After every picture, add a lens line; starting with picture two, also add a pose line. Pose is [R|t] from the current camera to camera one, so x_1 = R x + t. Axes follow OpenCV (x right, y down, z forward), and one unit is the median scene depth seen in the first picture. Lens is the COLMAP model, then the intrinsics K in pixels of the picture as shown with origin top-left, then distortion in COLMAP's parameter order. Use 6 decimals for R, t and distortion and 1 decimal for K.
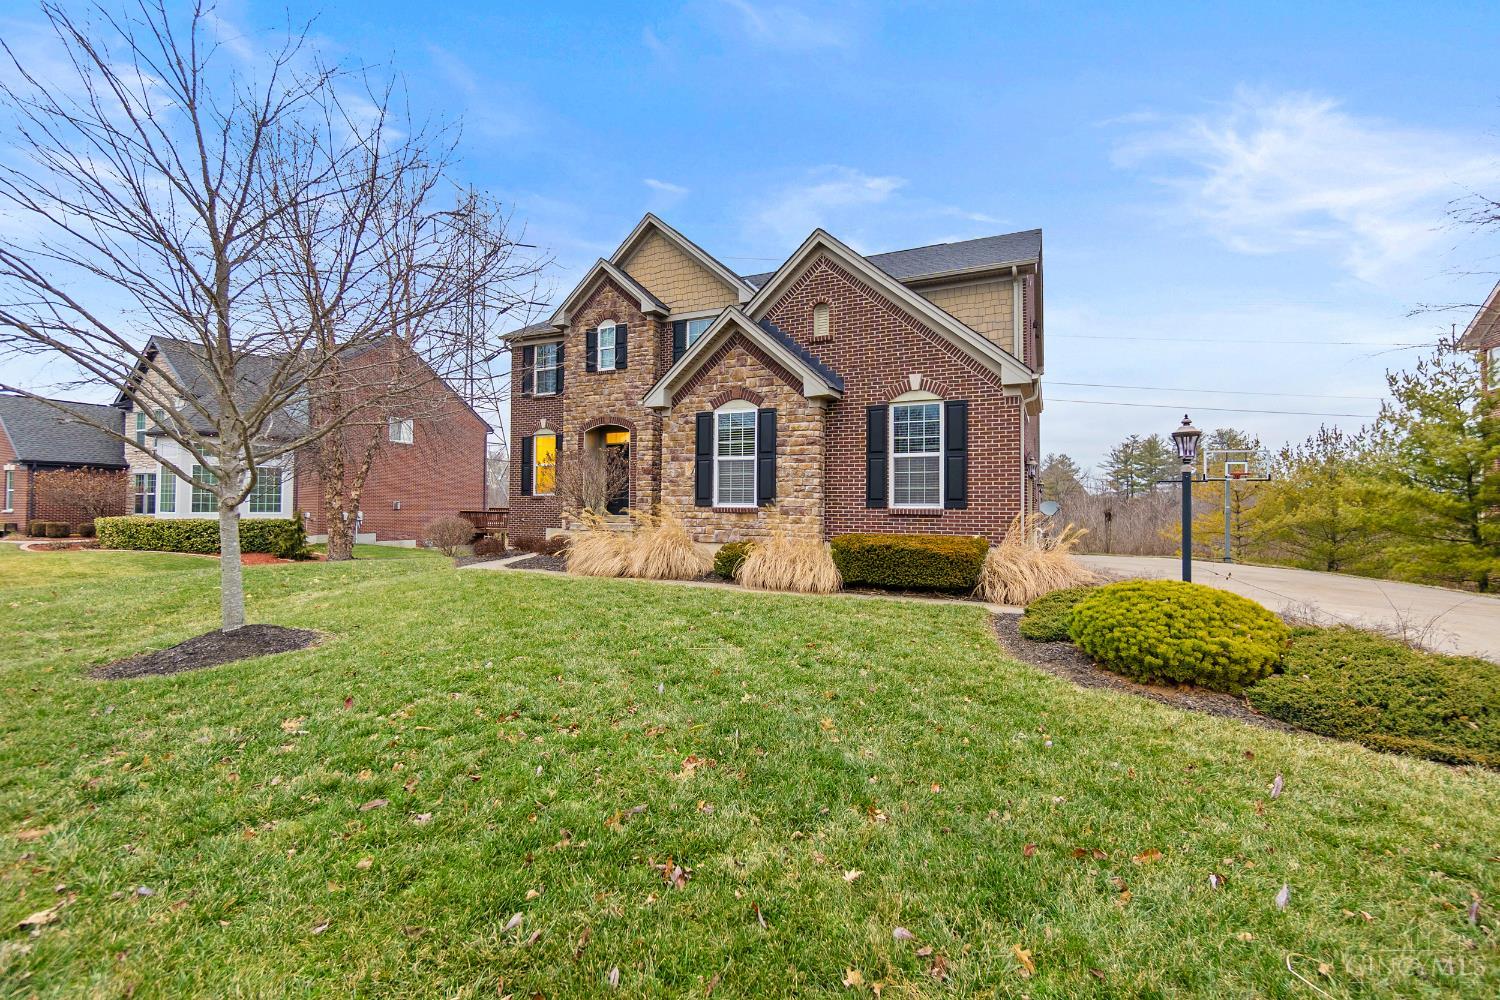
lens RADIAL K [[638.8, 0, 751.5], [0, 638.8, 498.3], [0, 0, 1]] dist [-0.001581, 0.000313]
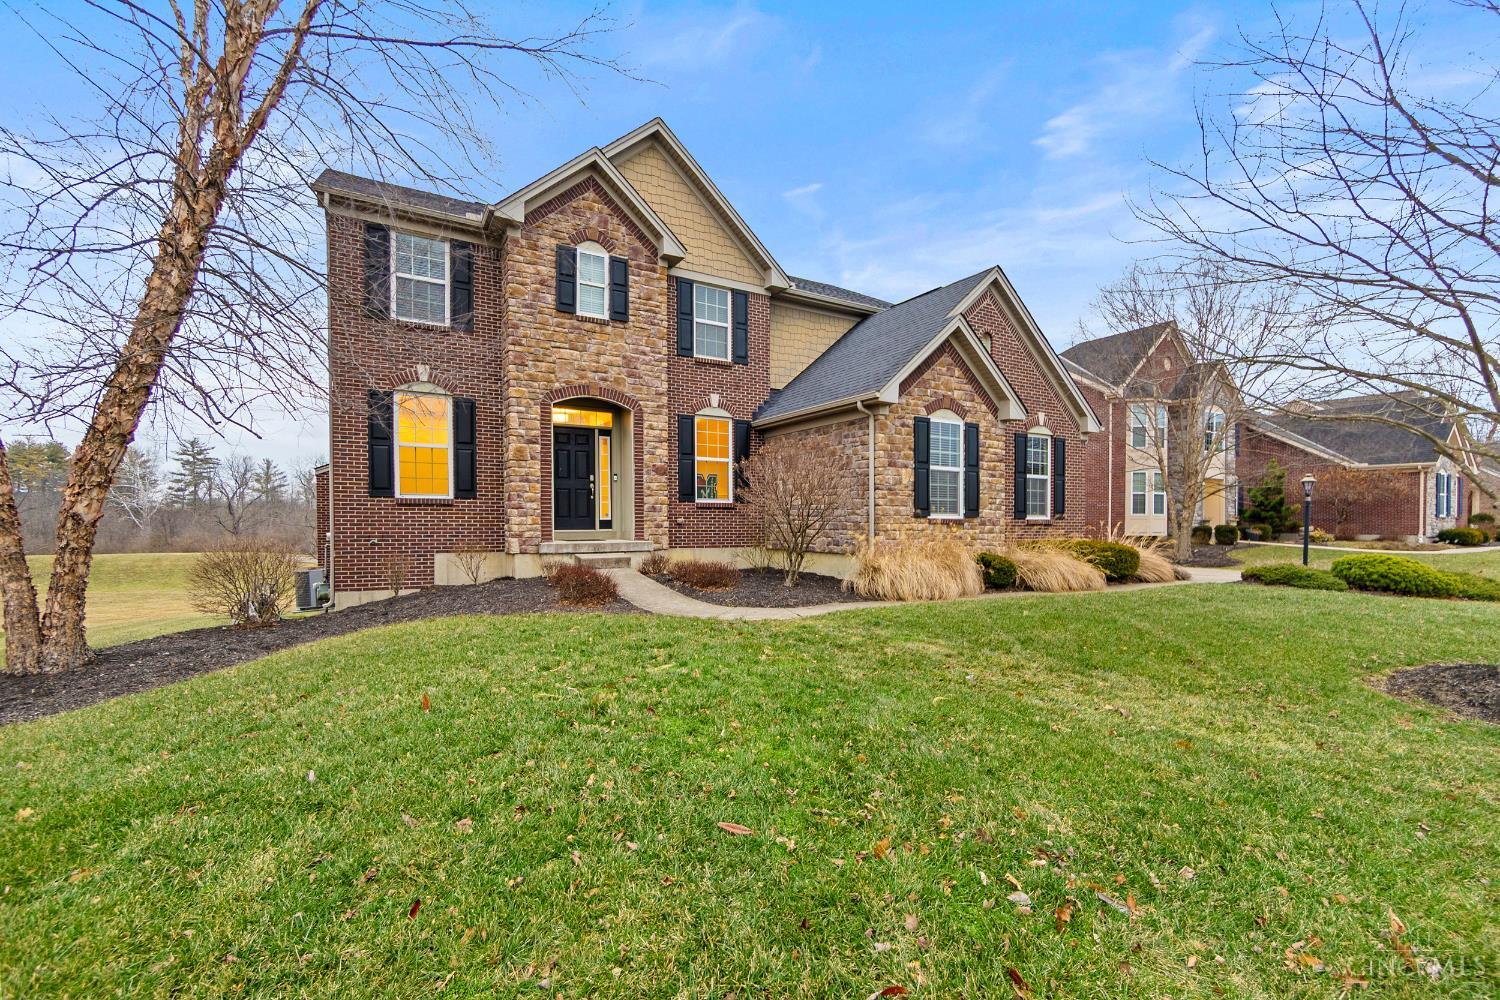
lens RADIAL K [[638.8, 0, 761.8], [0, 638.8, 534.9], [0, 0, 1]] dist [-0.001581, 0.000313]
pose [[0.573992, -0.023342, 0.818528, -0.951279], [-0.012252, 0.999237, 0.037087, 0.005896], [-0.818769, -0.031316, 0.573268, 0.629617]]
